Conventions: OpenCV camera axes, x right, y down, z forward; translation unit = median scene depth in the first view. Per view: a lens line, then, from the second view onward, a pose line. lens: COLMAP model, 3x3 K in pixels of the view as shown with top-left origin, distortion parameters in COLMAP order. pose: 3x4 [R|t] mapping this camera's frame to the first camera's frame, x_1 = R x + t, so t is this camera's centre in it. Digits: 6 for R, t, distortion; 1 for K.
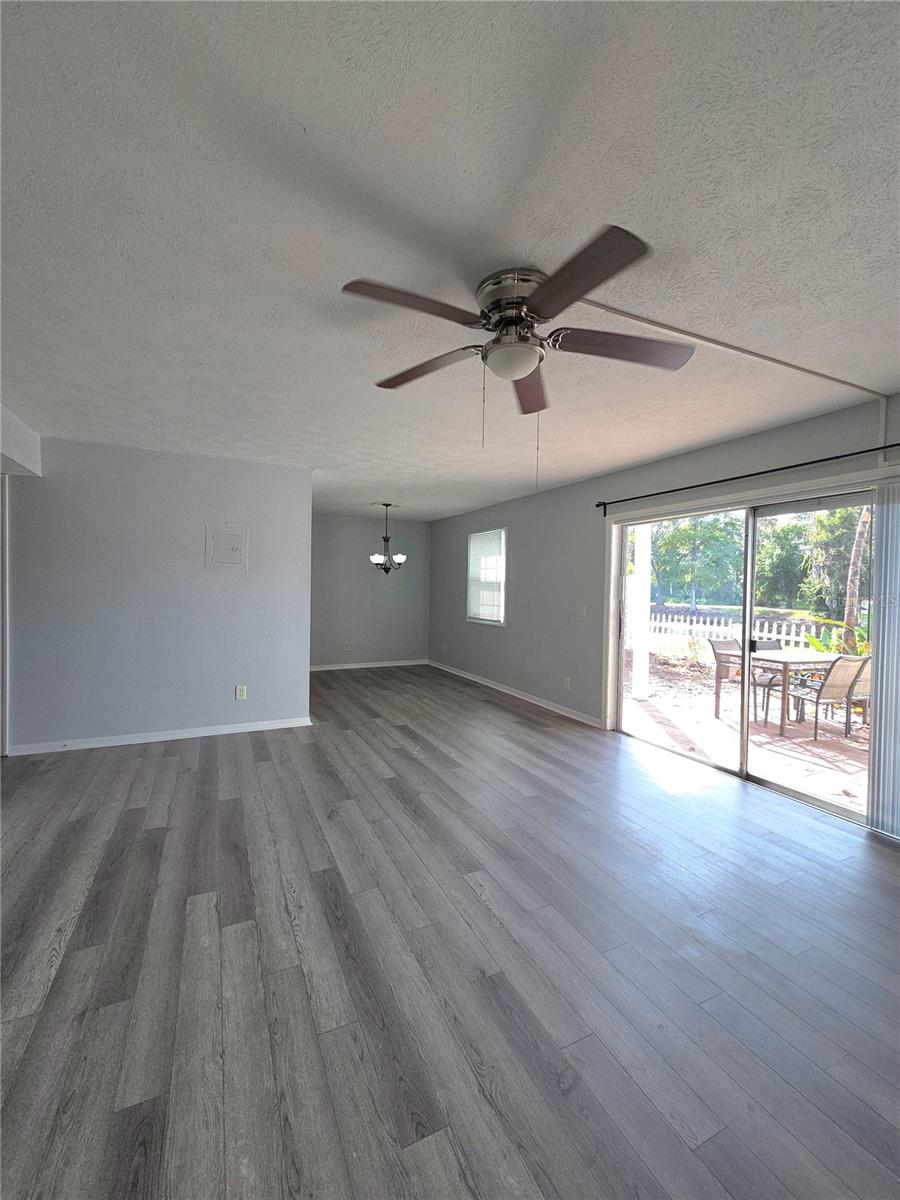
lens RADIAL K [[490.1, 0, 446.6], [0, 490.1, 595.2], [0, 0, 1]] dist [0.007084, -0.002537]
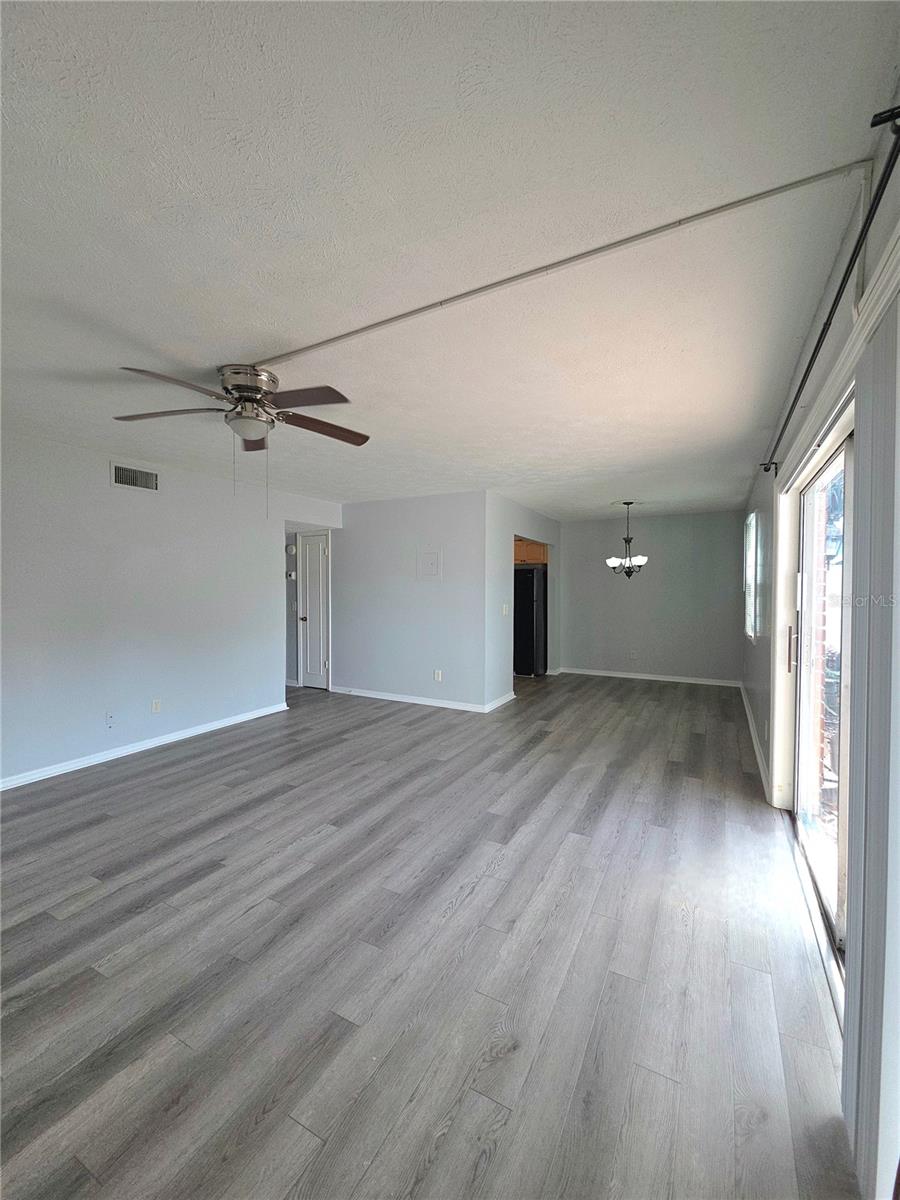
lens RADIAL K [[490.1, 0, 445.3], [0, 490.1, 595.9], [0, 0, 1]] dist [0.007084, -0.002537]
pose [[0.585058, 0.000213, -0.810991, 0.835573], [-0.006683, 0.999967, -0.004559, -0.004441], [0.810964, 0.008087, 0.585040, 0.348806]]
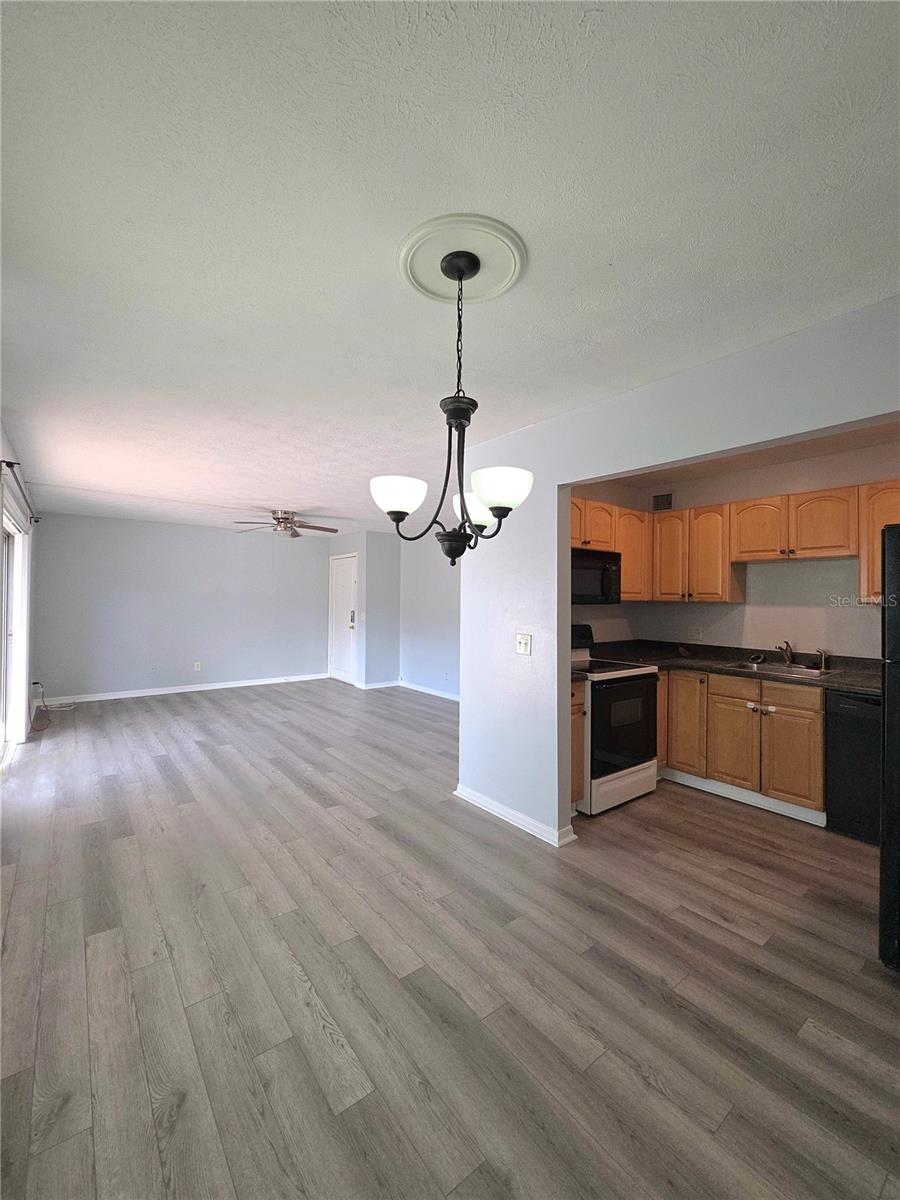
lens RADIAL K [[490.1, 0, 447.3], [0, 490.1, 592.9], [0, 0, 1]] dist [0.007084, -0.002537]
pose [[-0.976690, -0.028424, -0.212763, -0.135901], [-0.029008, 0.999579, -0.000376, -0.055608], [0.212684, 0.005804, -0.977104, 2.405822]]
